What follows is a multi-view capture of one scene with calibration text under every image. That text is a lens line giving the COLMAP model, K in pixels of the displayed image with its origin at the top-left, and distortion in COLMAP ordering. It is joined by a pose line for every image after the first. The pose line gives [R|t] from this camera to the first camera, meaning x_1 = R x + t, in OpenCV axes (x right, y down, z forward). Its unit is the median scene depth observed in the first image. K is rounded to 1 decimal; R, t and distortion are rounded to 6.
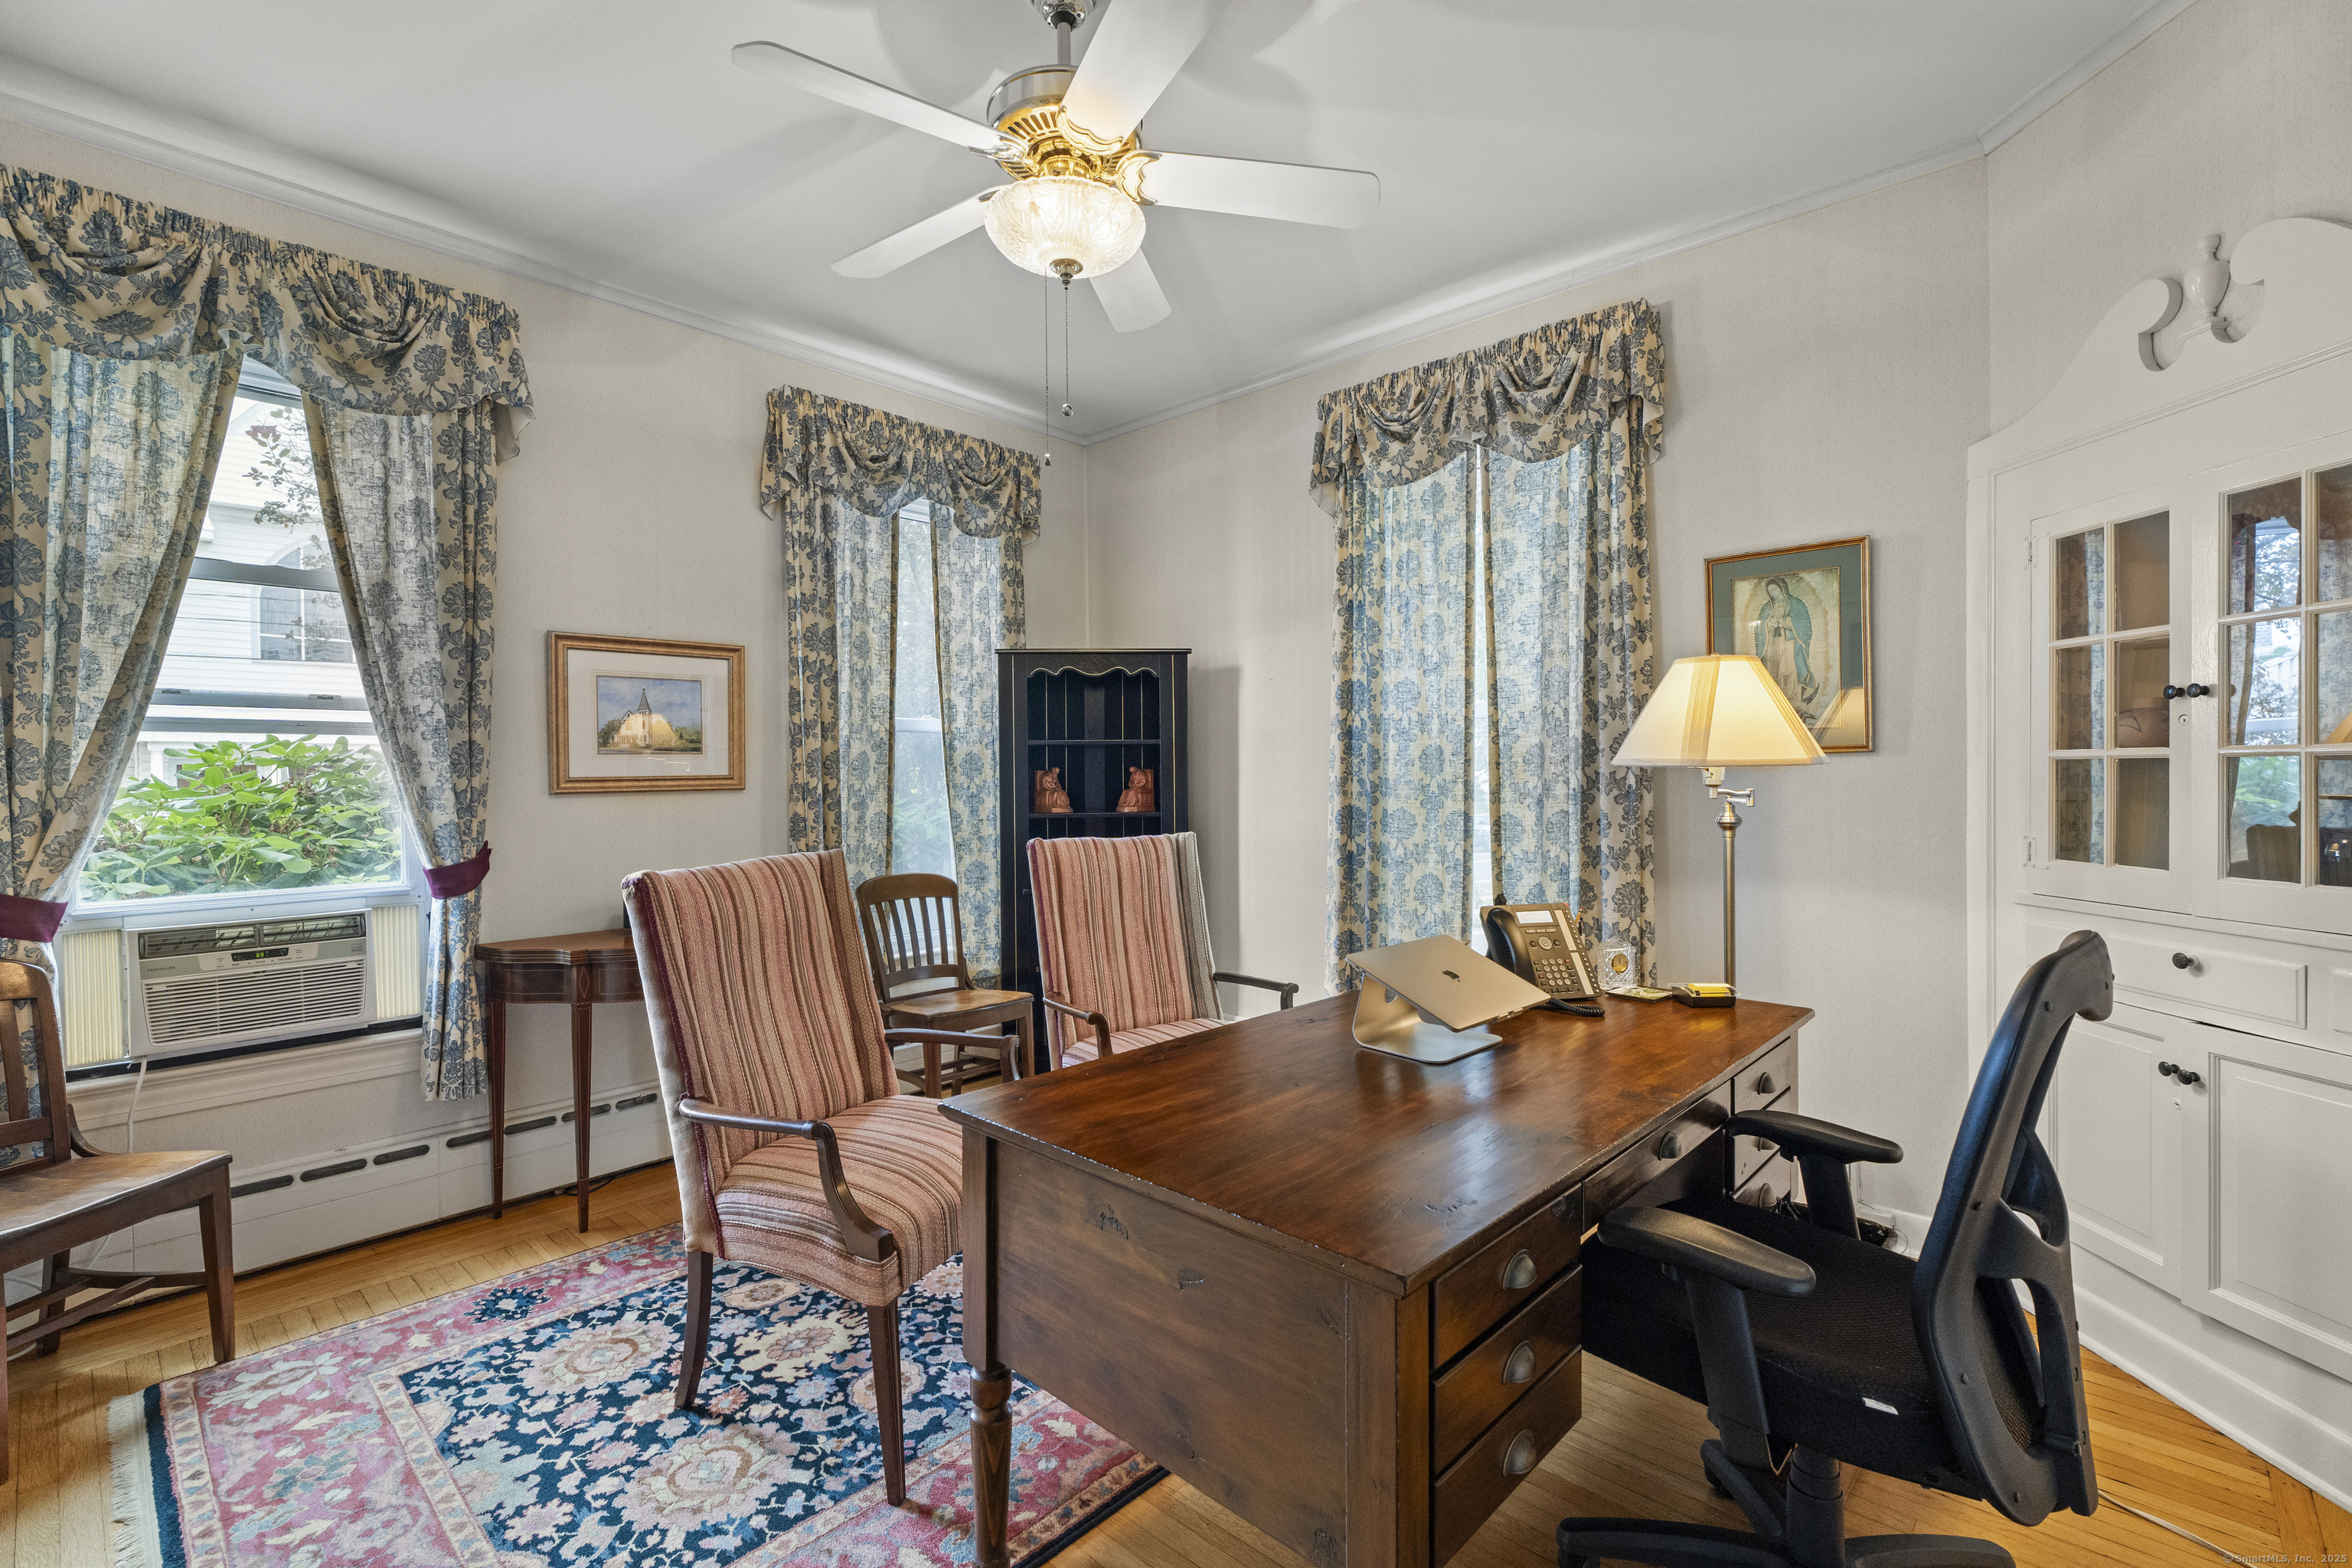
lens RADIAL K [[1045.8, 0, 1197.0], [0, 1045.8, 783.0], [0, 0, 1]] dist [-0.013403, 0.001430]
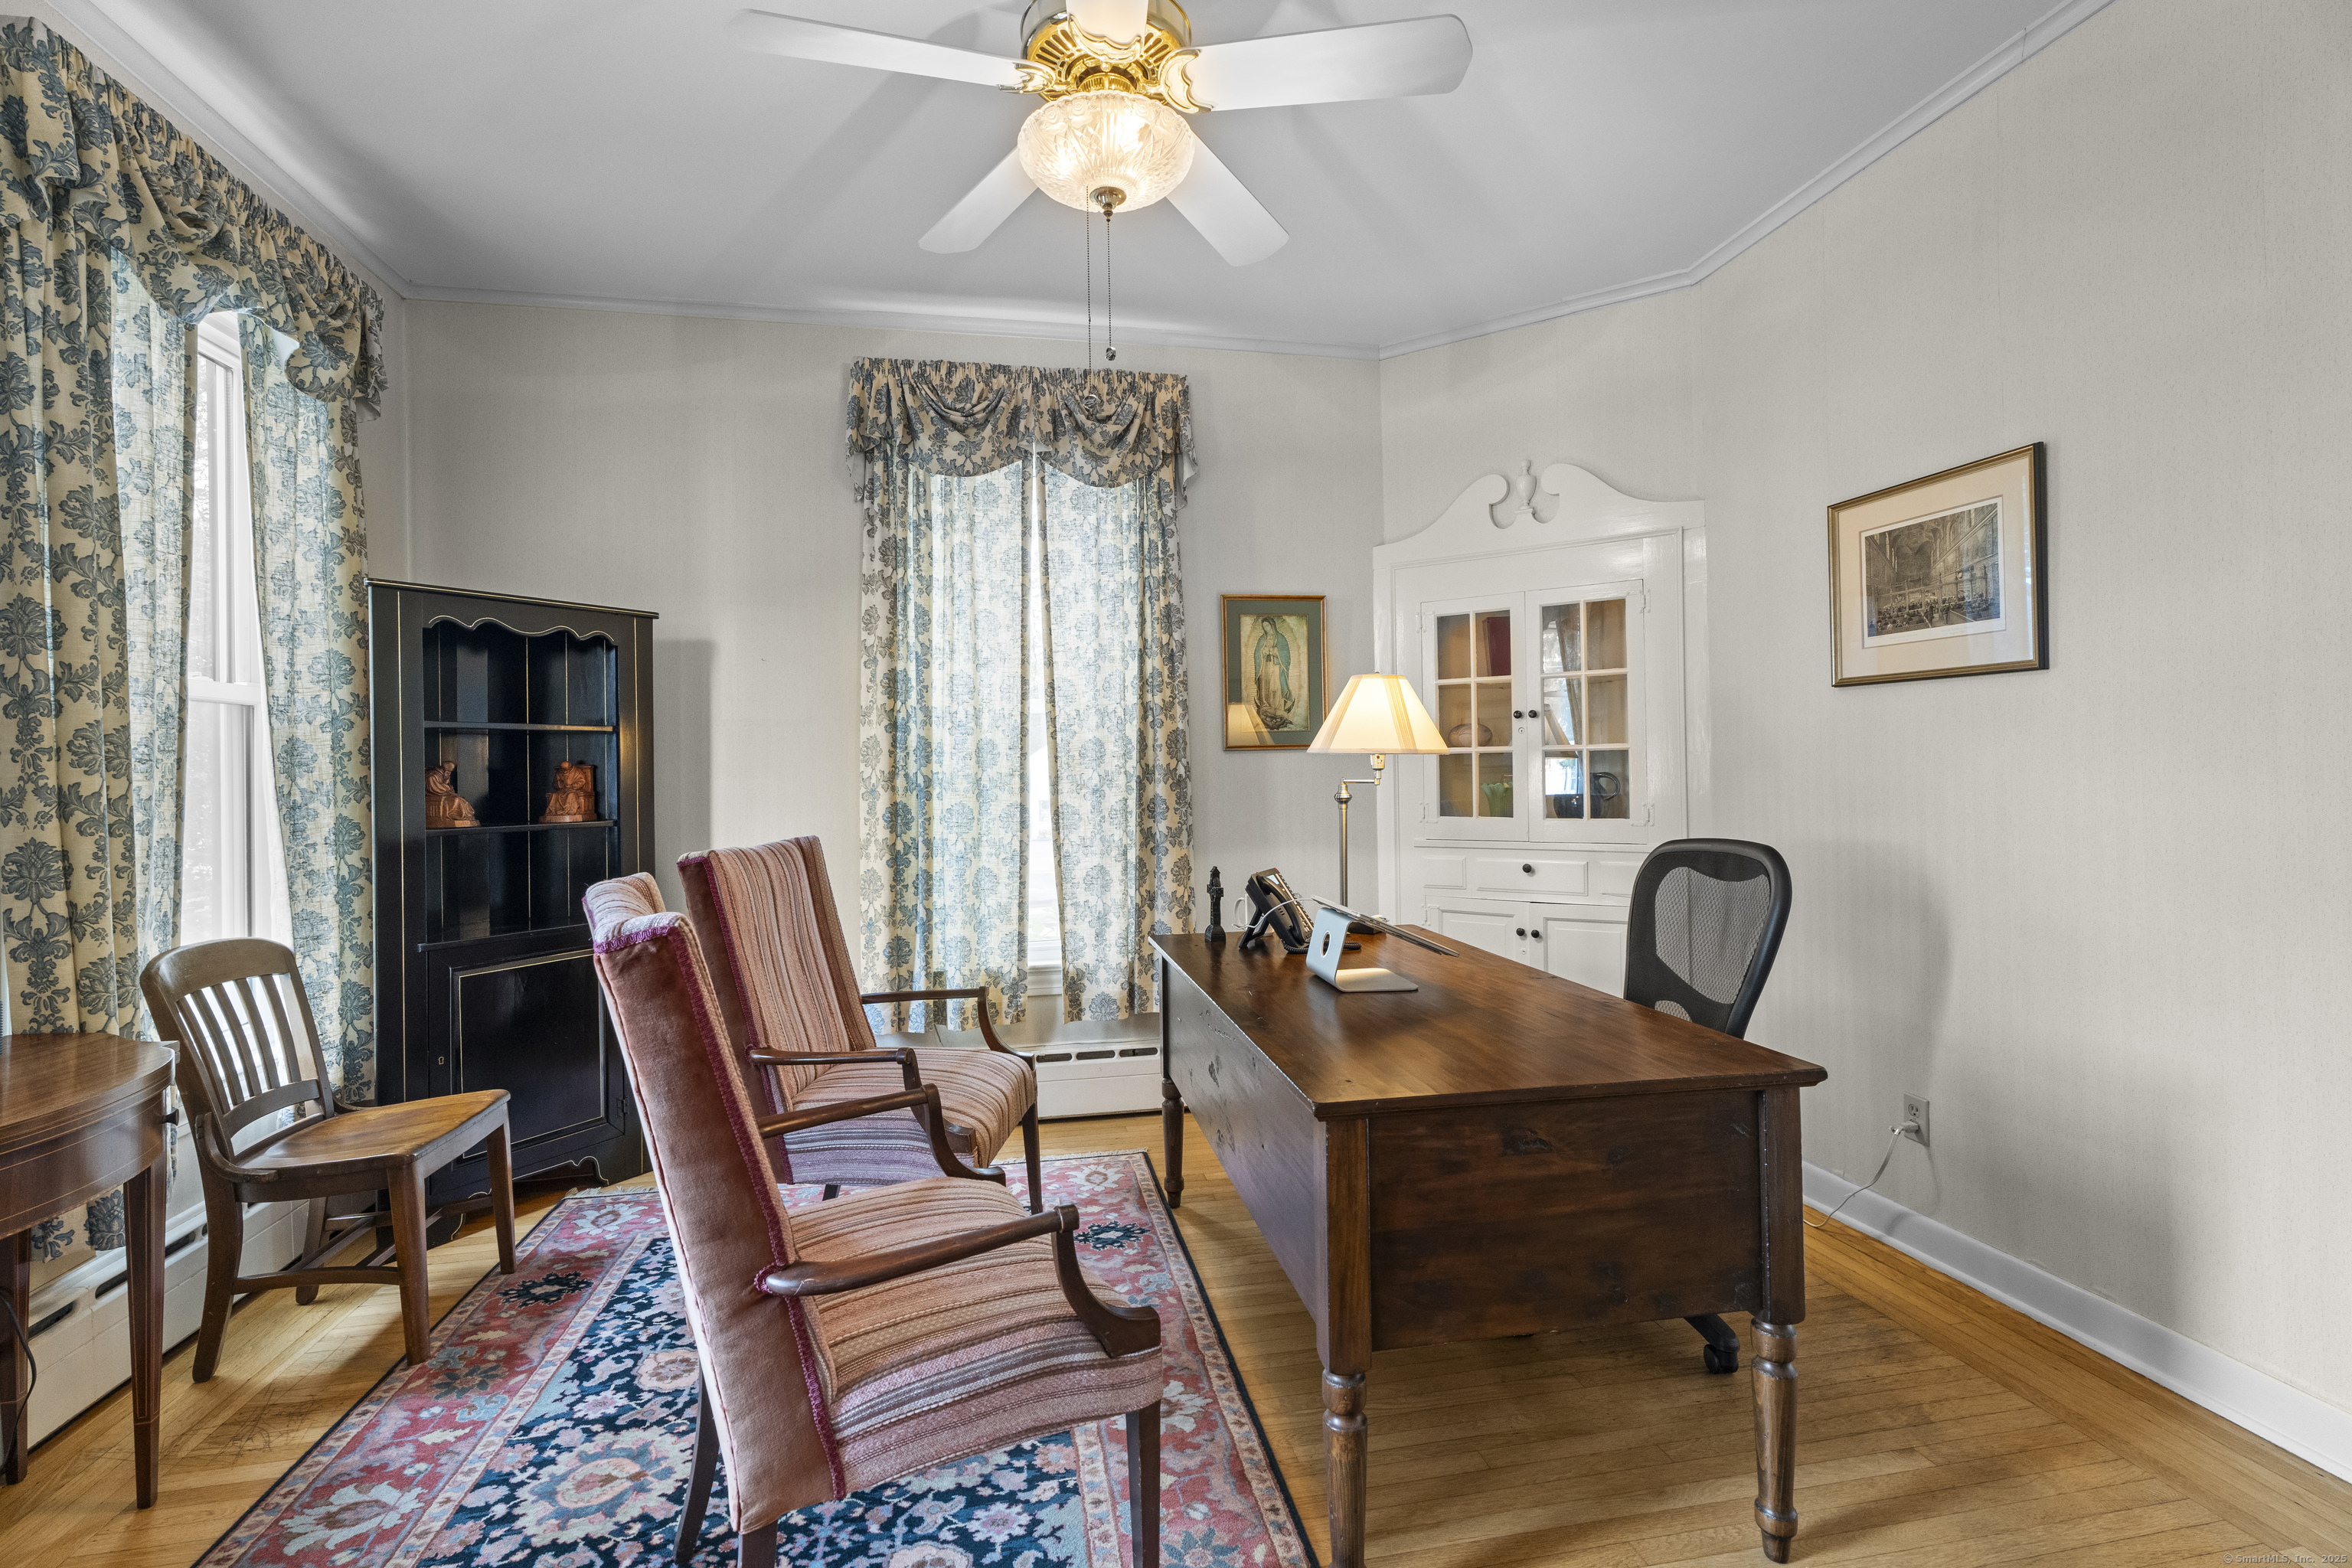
lens RADIAL K [[1045.8, 0, 1190.1], [0, 1045.8, 769.4], [0, 0, 1]] dist [-0.013403, 0.001430]
pose [[0.586511, -0.001391, 0.809940, -0.485788], [0.019642, 0.999729, -0.012506, 0.009687], [-0.809703, 0.023243, 0.586379, 0.251745]]
